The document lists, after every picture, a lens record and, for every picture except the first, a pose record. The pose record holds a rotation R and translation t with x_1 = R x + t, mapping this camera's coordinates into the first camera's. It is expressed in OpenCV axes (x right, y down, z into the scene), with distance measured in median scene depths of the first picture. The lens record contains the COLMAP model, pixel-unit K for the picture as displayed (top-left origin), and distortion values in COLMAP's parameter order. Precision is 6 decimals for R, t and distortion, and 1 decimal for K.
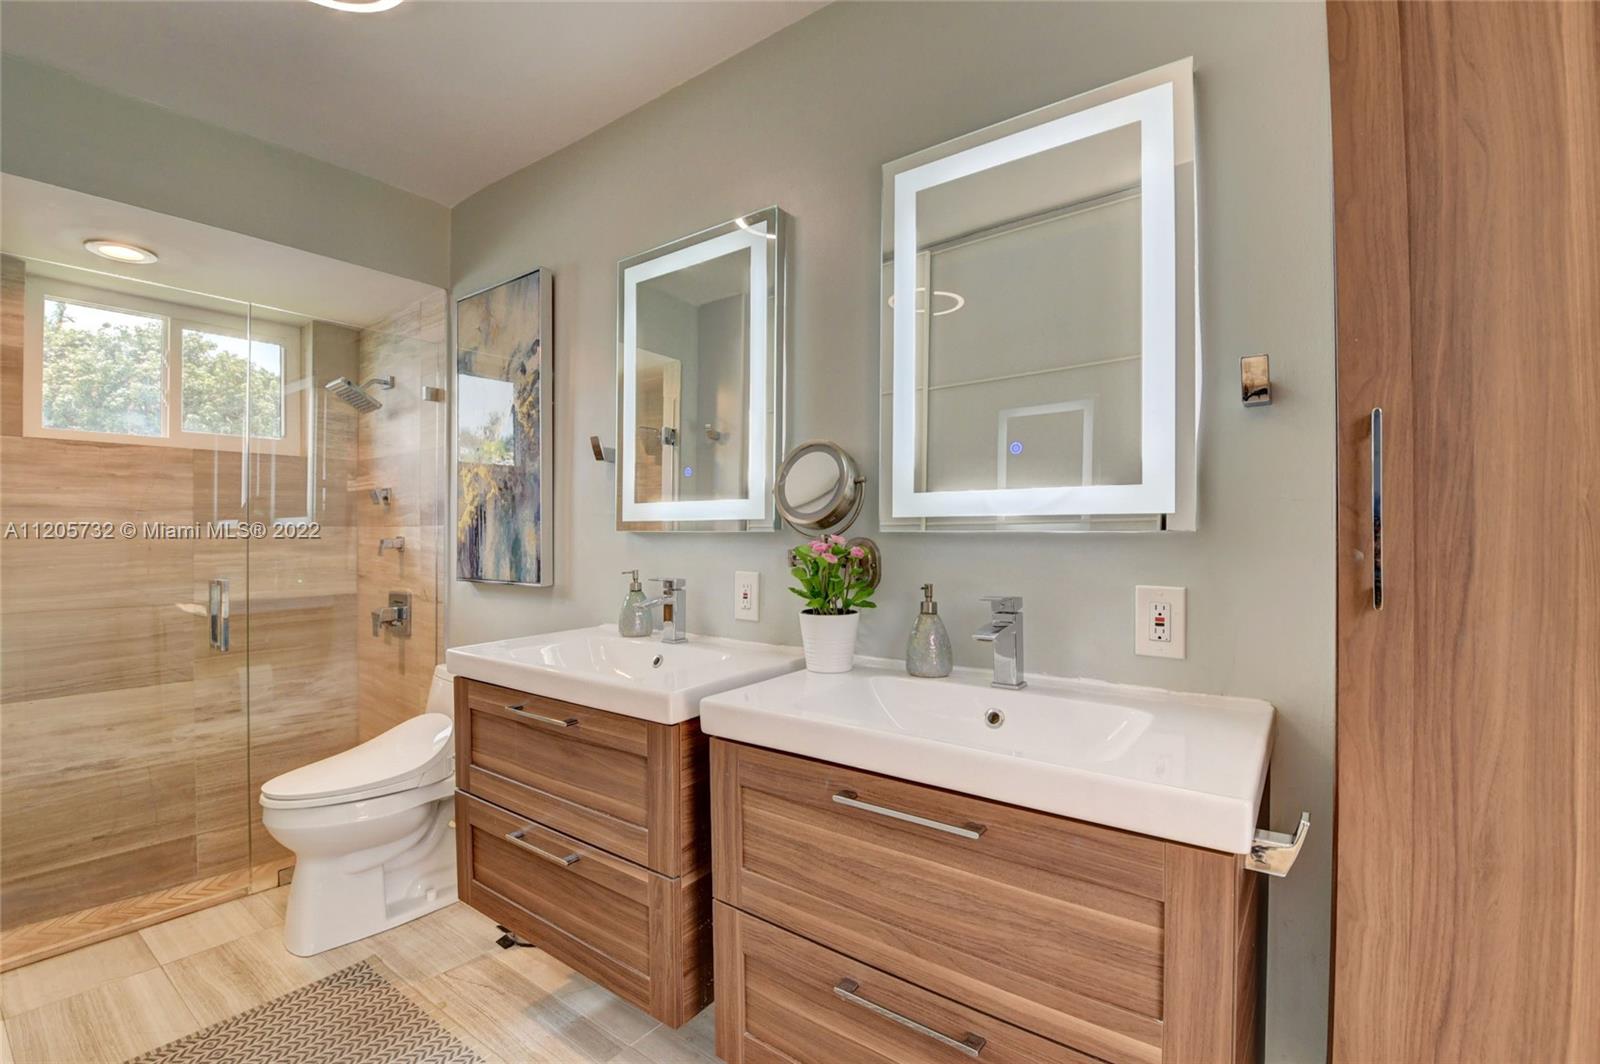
lens RADIAL K [[715.5, 0, 805.4], [0, 715.5, 537.9], [0, 0, 1]] dist [0.001645, -0.014954]
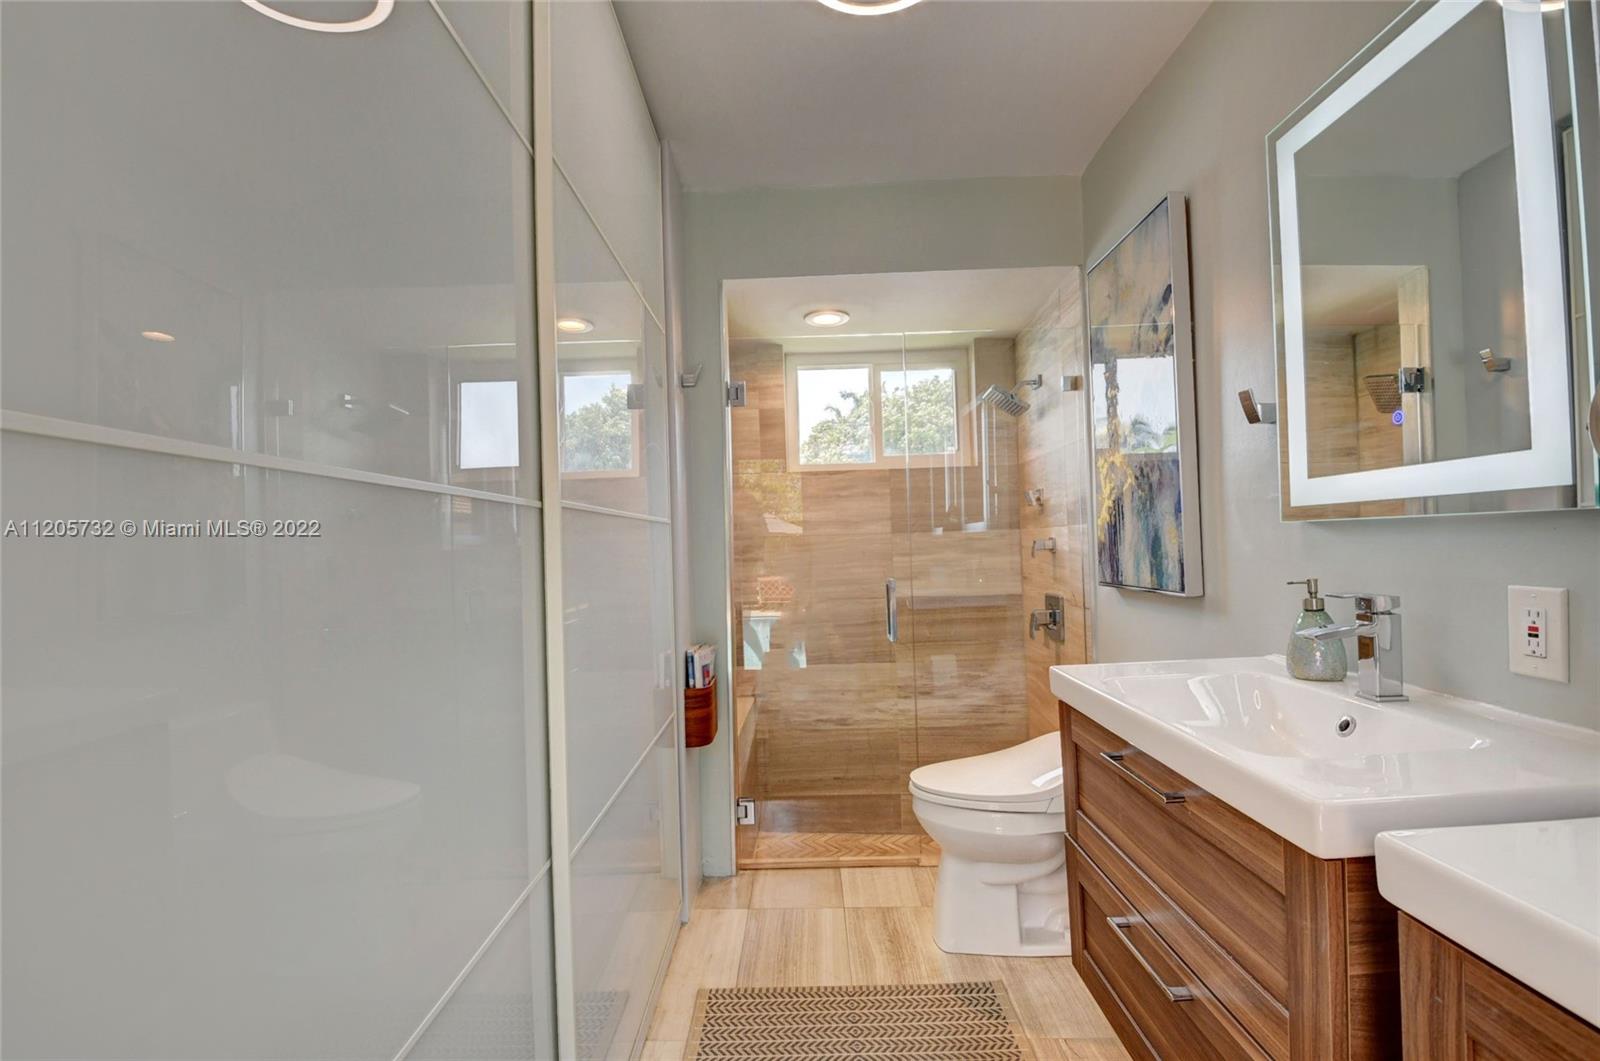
lens RADIAL K [[715.5, 0, 780.2], [0, 715.5, 532.0], [0, 0, 1]] dist [0.001645, -0.014954]
pose [[0.576675, -0.032954, -0.816309, 0.014505], [0.026720, 0.999412, -0.021470, 0.002226], [0.816536, -0.009431, 0.577217, 0.168076]]
